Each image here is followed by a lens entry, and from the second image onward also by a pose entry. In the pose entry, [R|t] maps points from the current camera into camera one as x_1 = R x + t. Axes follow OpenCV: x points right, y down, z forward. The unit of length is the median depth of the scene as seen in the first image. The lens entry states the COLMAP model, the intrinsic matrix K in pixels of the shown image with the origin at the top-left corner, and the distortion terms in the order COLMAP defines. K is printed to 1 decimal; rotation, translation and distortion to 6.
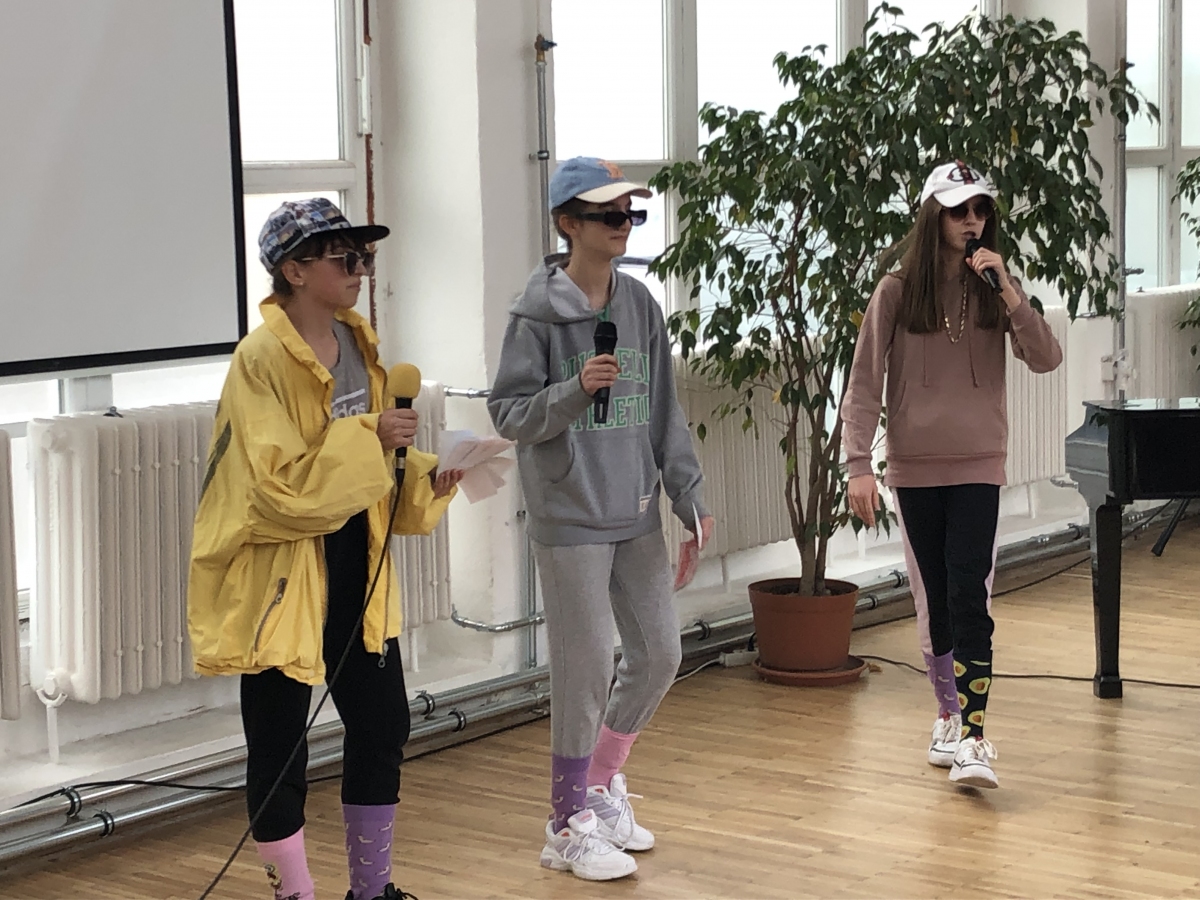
lens RADIAL K [[2411.3, 0, 602.6], [0, 2411.3, 442.8], [0, 0, 1]] dist [0.057860, 0.000000]
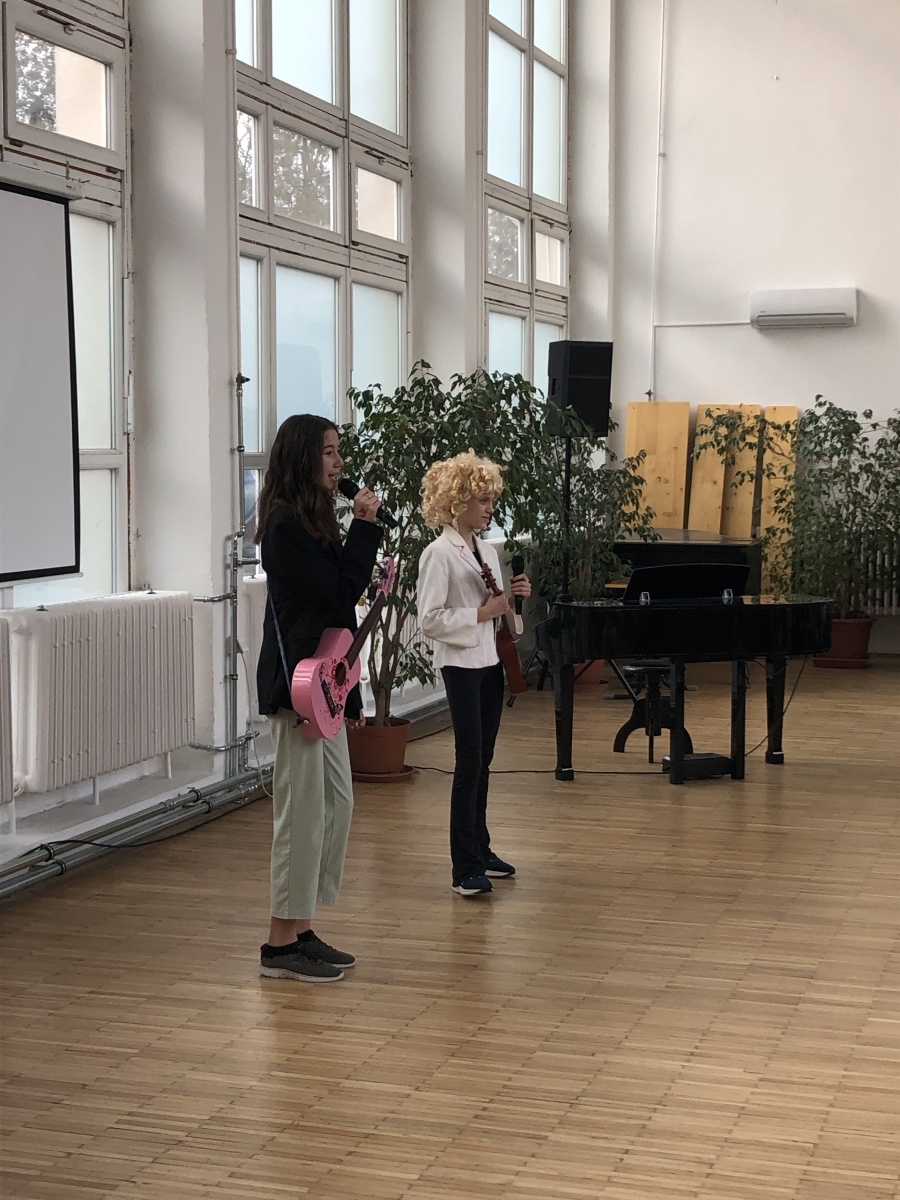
lens RADIAL K [[1853.2, 0, 454.7], [0, 1853.2, 606.4], [0, 0, 1]] dist [0.055525, 0.000000]
pose [[0.943225, -0.006448, 0.332093, -0.282848], [0.017591, 0.999378, -0.030556, 0.022426], [-0.331689, 0.034663, 0.942752, -0.180067]]
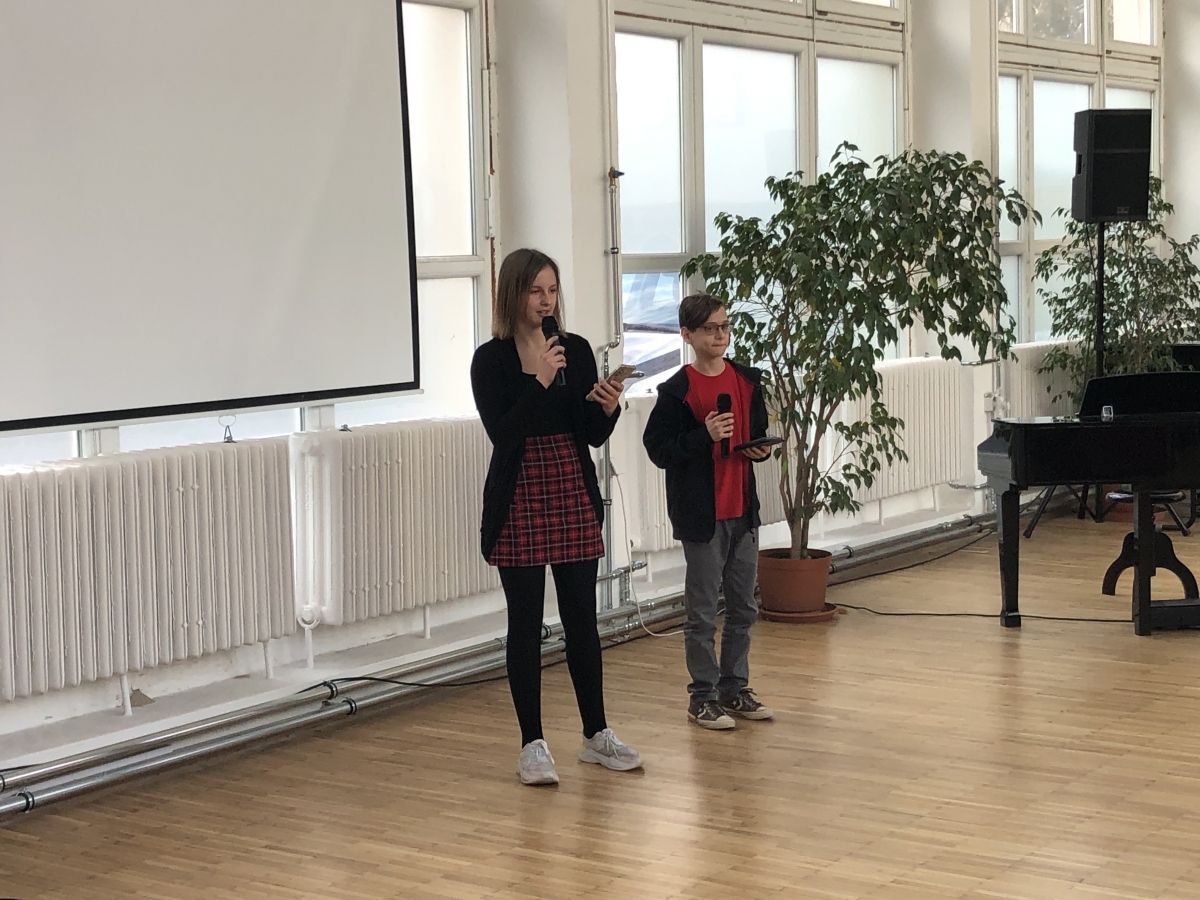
lens RADIAL K [[1984.1, 0, 558.7], [0, 1984.1, 446.7], [0, 0, 1]] dist [0.043478, 0.000000]
pose [[0.999754, -0.009970, 0.019836, -0.078545], [0.010348, 0.999765, -0.019056, 0.018351], [-0.019641, 0.019256, 0.999622, -0.165966]]
